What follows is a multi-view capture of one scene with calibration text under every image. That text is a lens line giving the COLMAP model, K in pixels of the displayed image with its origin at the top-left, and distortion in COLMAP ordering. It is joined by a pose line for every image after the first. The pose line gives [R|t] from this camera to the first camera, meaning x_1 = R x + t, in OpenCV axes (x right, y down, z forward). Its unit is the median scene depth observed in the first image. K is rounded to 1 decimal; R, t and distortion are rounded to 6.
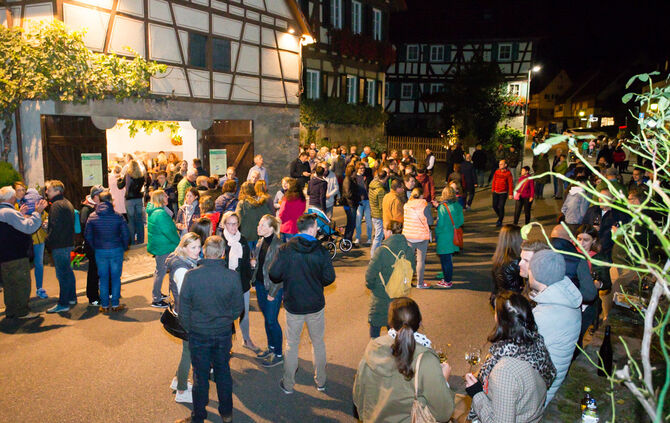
lens RADIAL K [[600.8, 0, 335.0], [0, 600.8, 211.5], [0, 0, 1]] dist [0.005733, 0.004521]
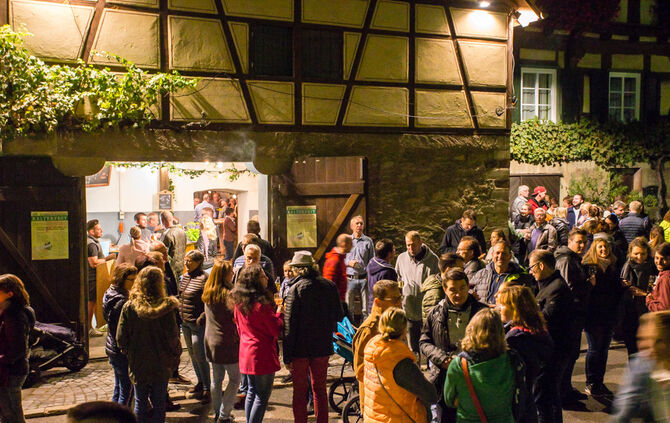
lens RADIAL K [[771.9, 0, 335.0], [0, 771.9, 211.5], [0, 0, 1]] dist [0.029905, 0.022752]
pose [[0.813552, 0.006720, -0.581453, 0.283029], [-0.061778, 0.995273, -0.074935, -0.039664], [0.578201, 0.096885, 0.810122, 0.371752]]
